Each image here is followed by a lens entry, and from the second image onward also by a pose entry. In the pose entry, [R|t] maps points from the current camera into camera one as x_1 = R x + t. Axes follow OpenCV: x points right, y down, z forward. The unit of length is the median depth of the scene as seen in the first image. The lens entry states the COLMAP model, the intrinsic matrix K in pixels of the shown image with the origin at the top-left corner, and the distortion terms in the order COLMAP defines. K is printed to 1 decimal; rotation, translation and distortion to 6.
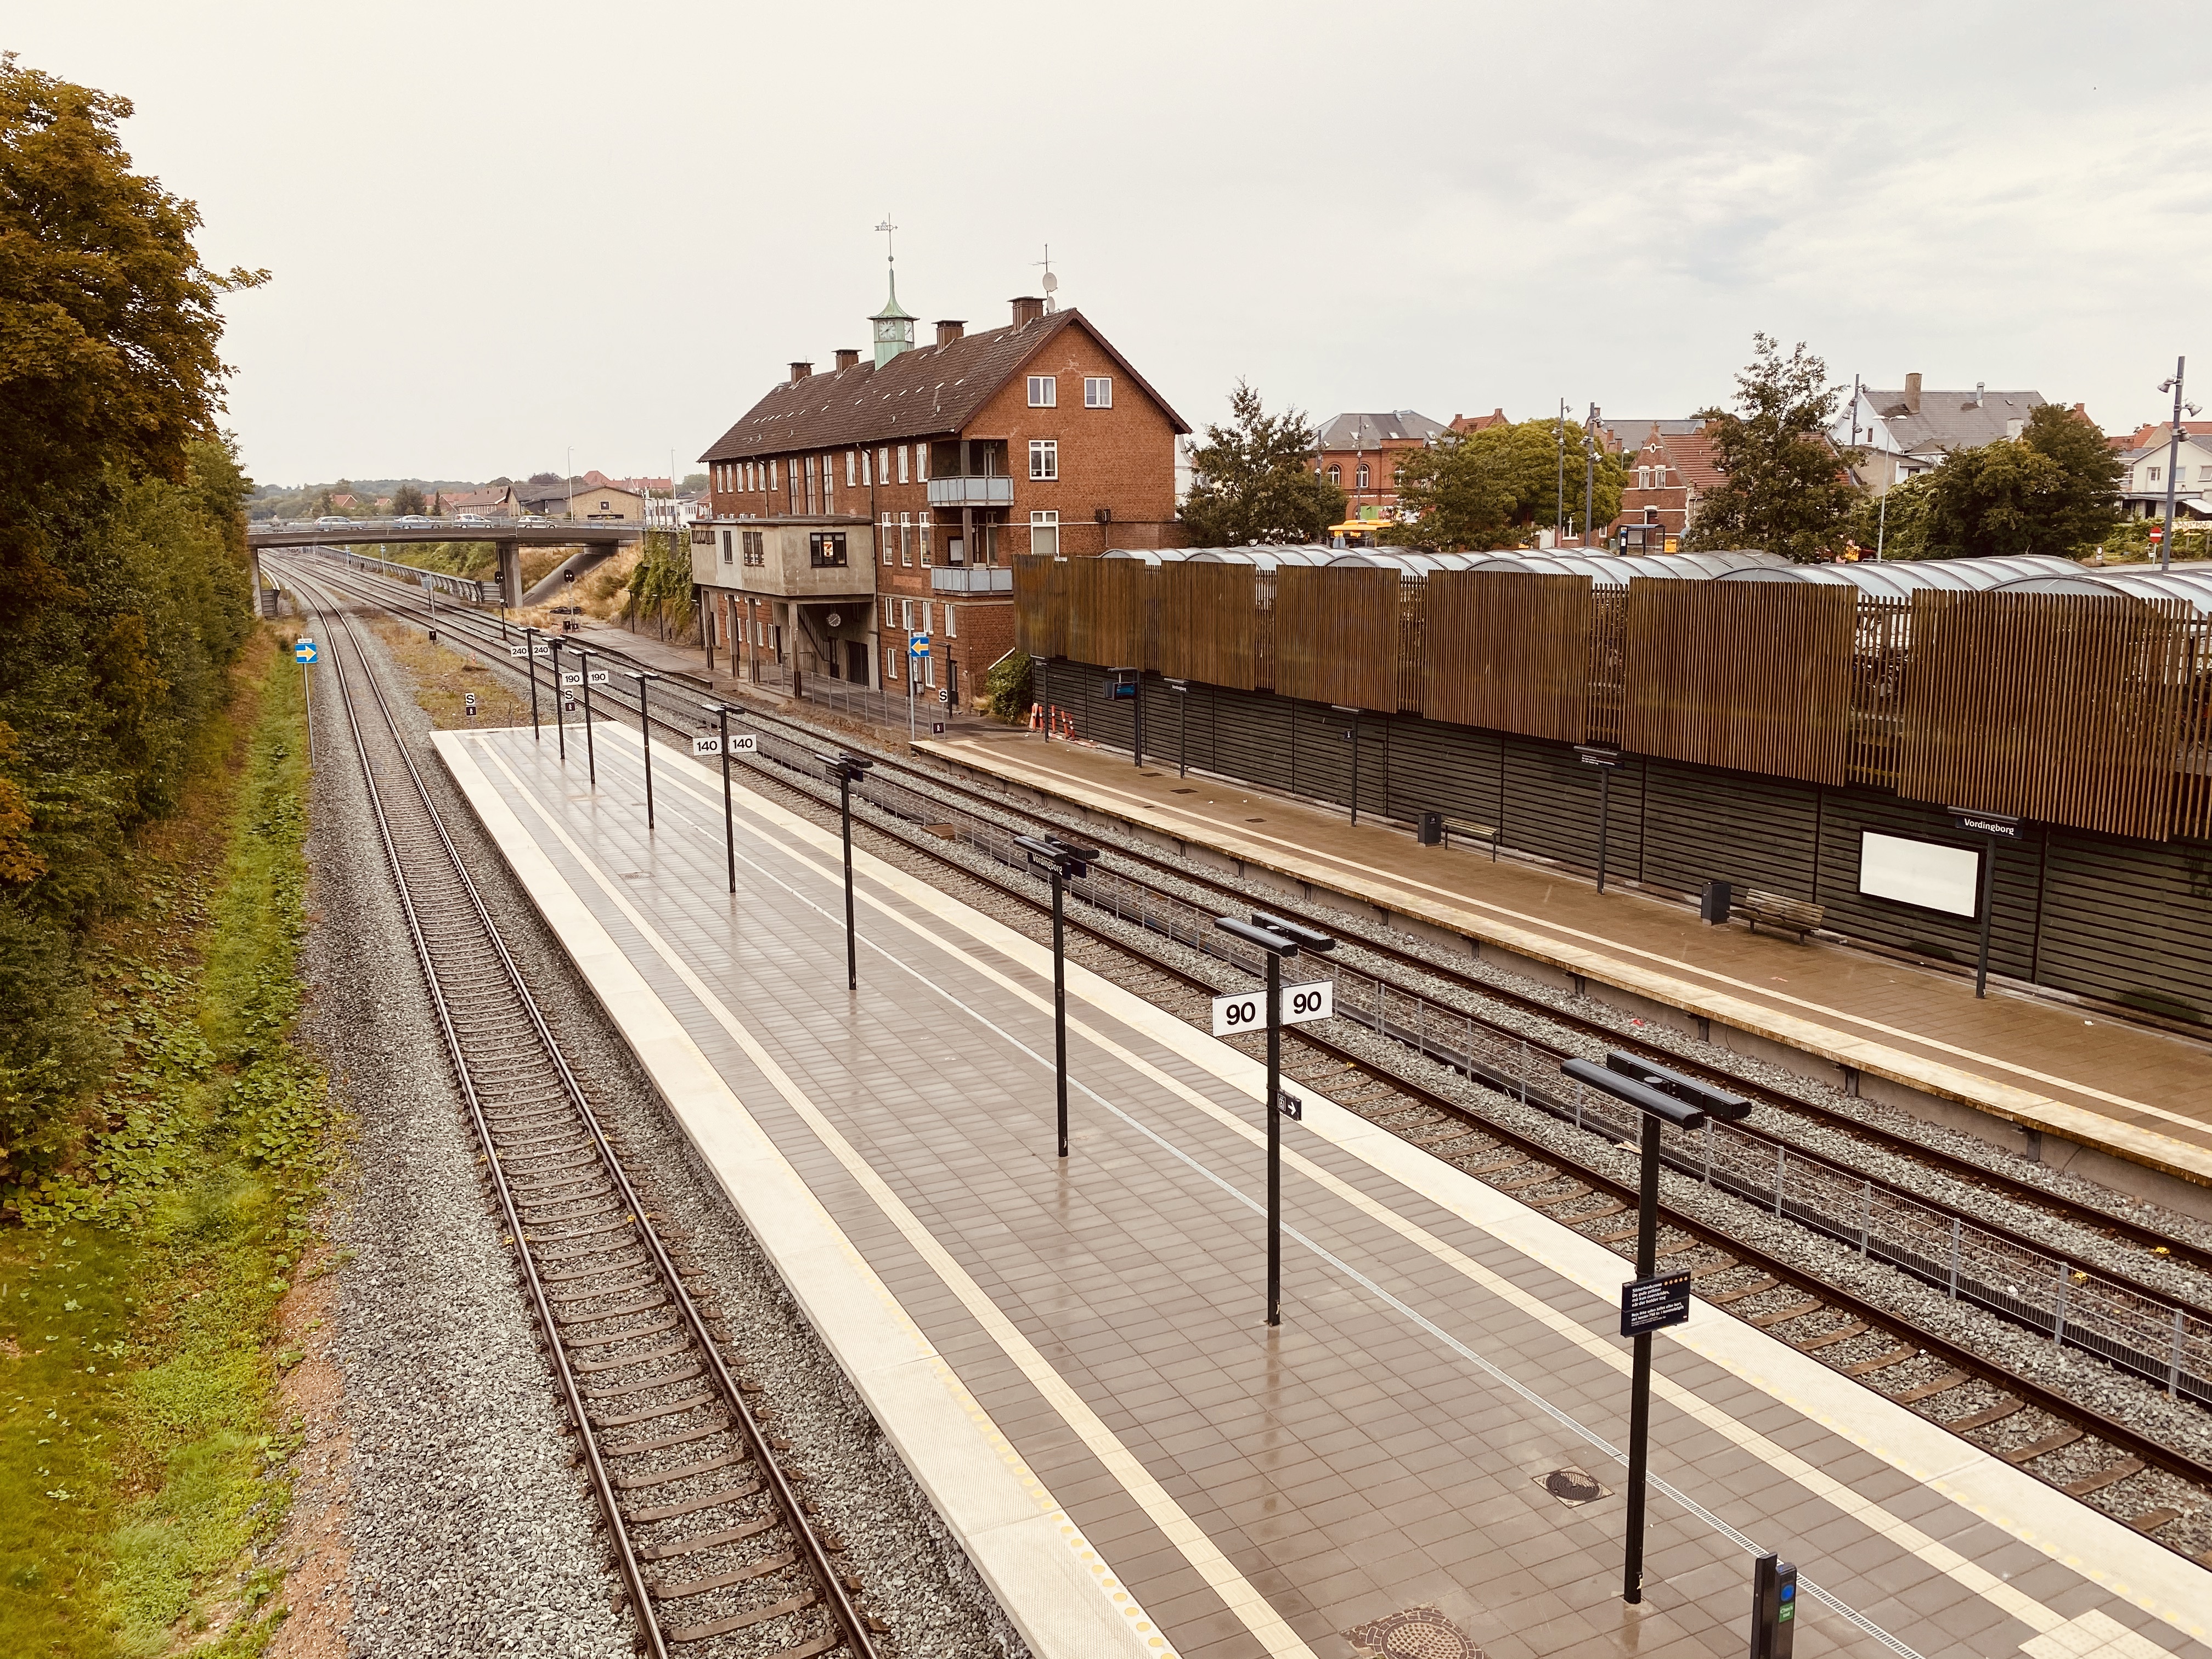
lens RADIAL K [[1684.6, 0, 1105.1], [0, 1684.6, 833.2], [0, 0, 1]] dist [0.042411, -0.029648]
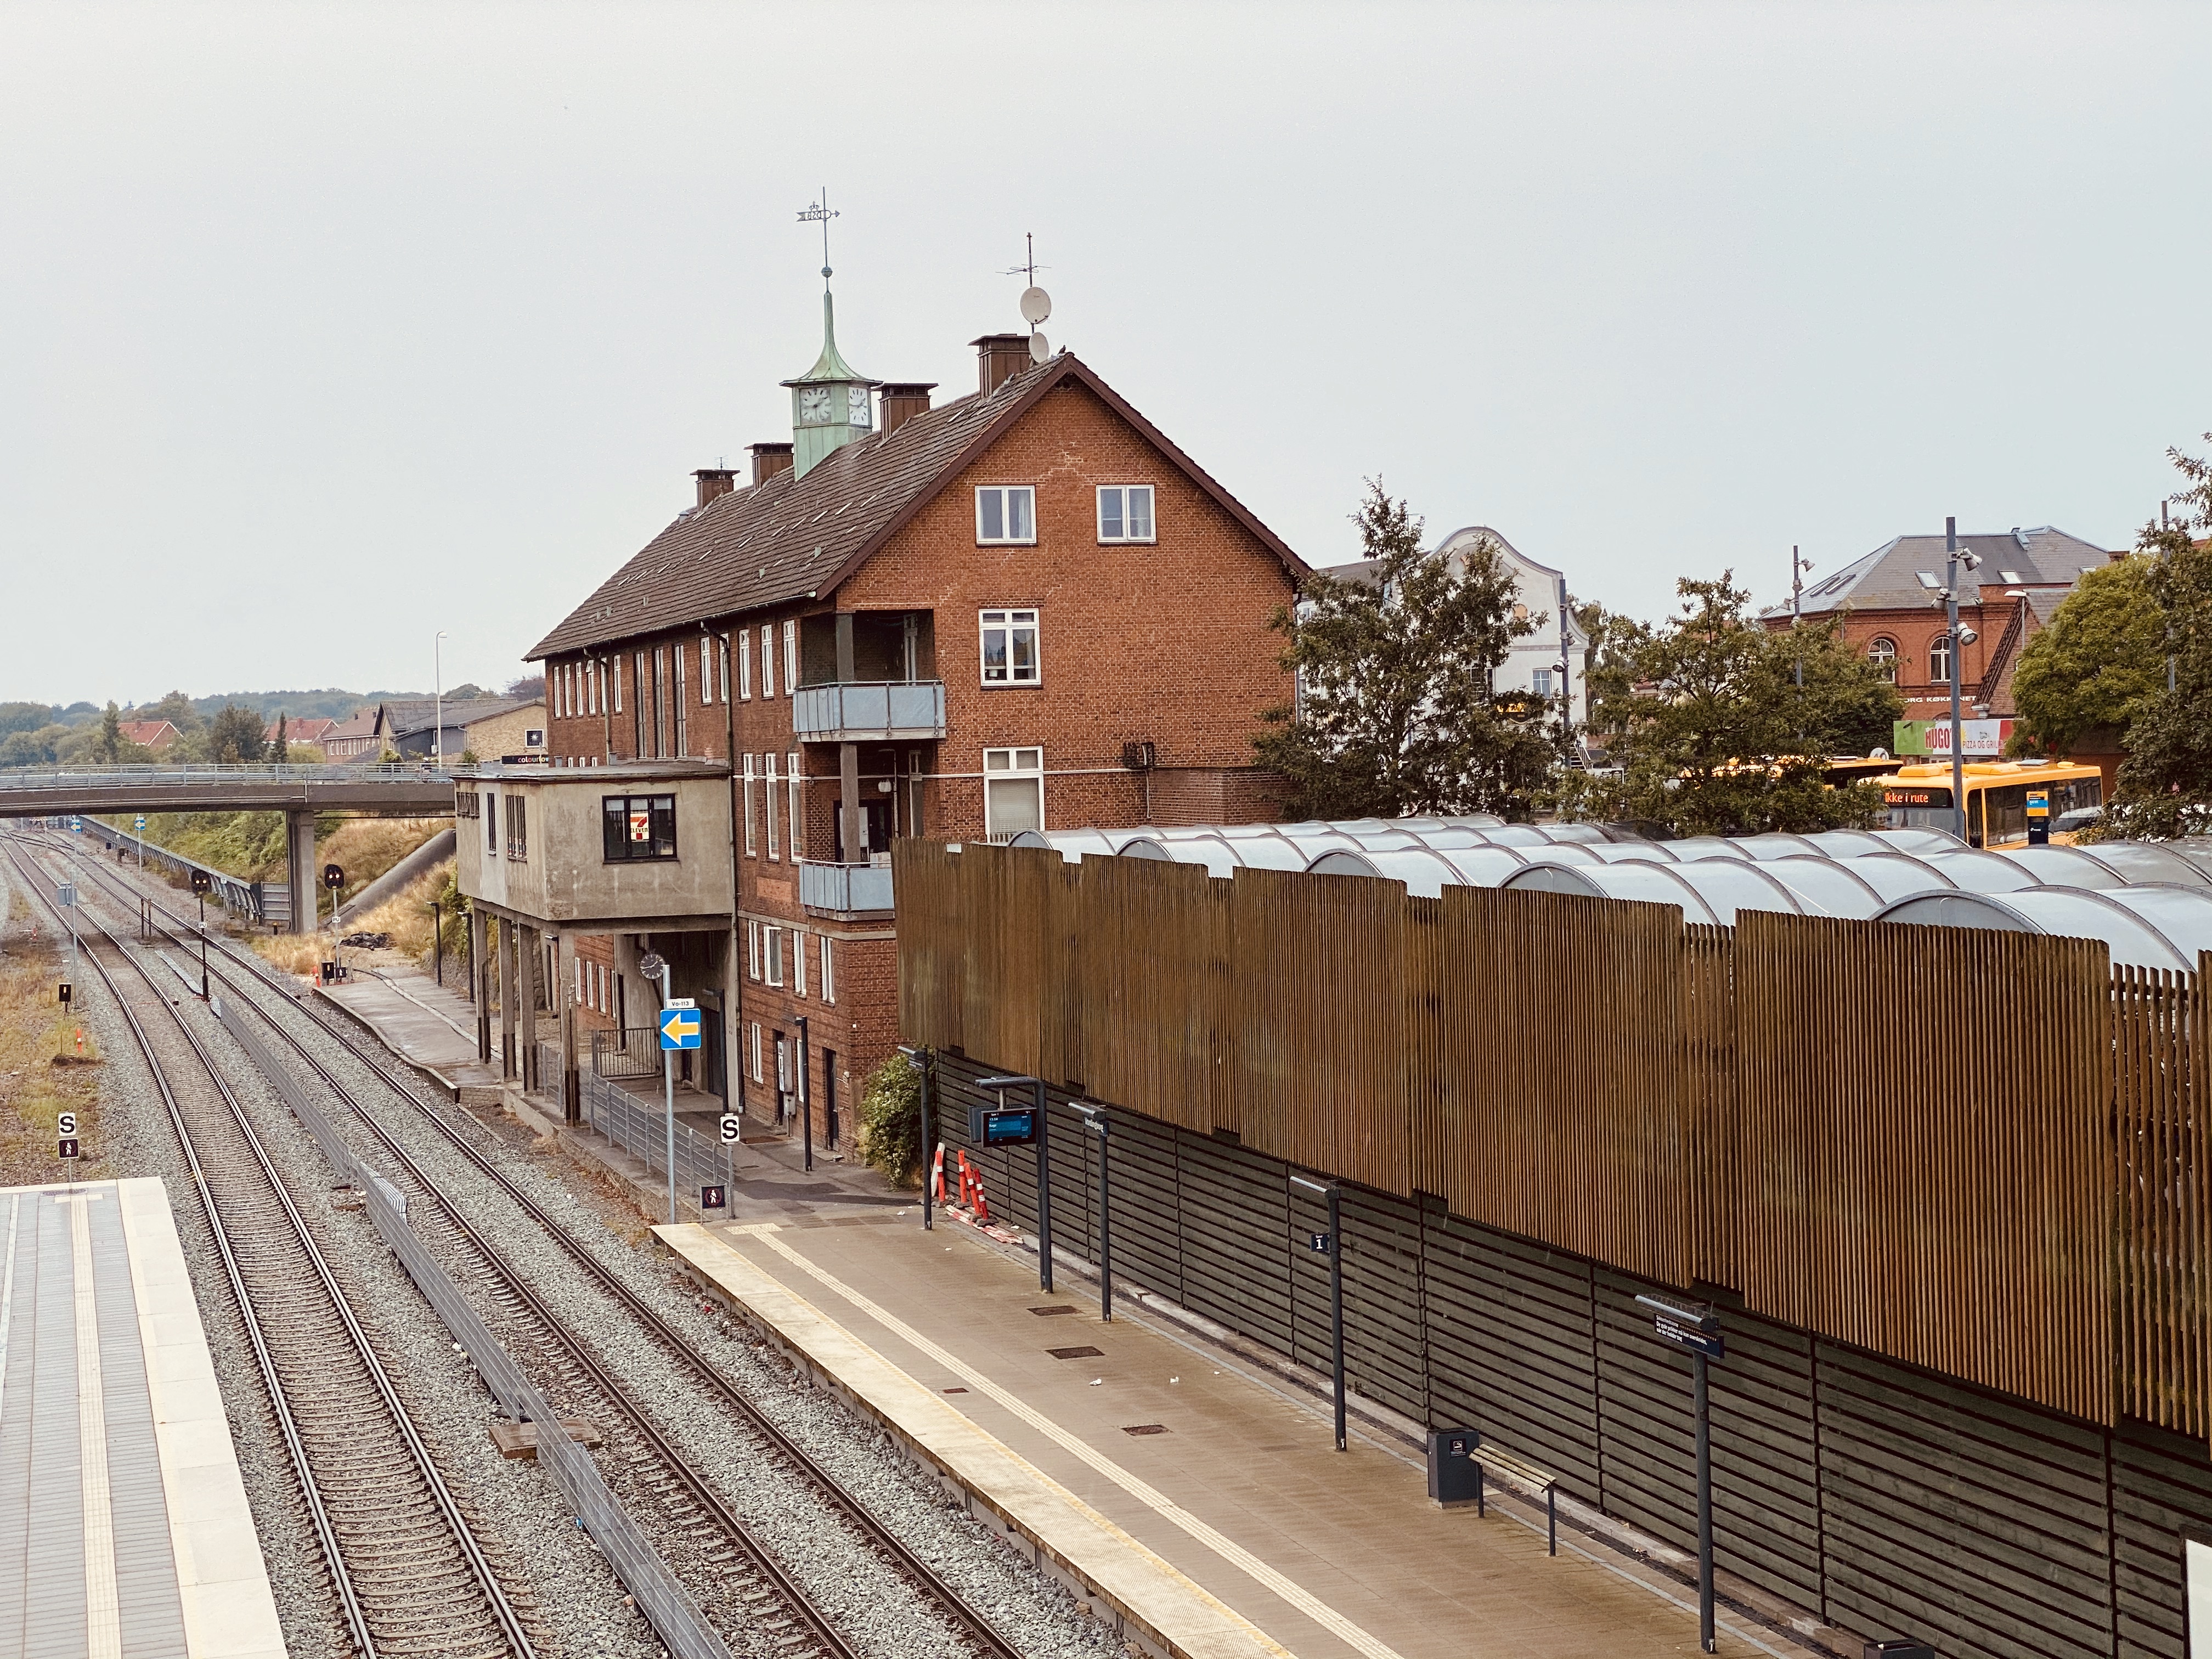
lens RADIAL K [[3279.8, 0, 1110.5], [0, 3279.8, 829.2], [0, 0, 1]] dist [0.031874, 0.000000]
pose [[0.990087, -0.010203, -0.140086, 0.124273], [-0.012061, 0.987498, -0.157168, -0.017072], [0.139938, 0.157300, 0.977586, 0.069016]]
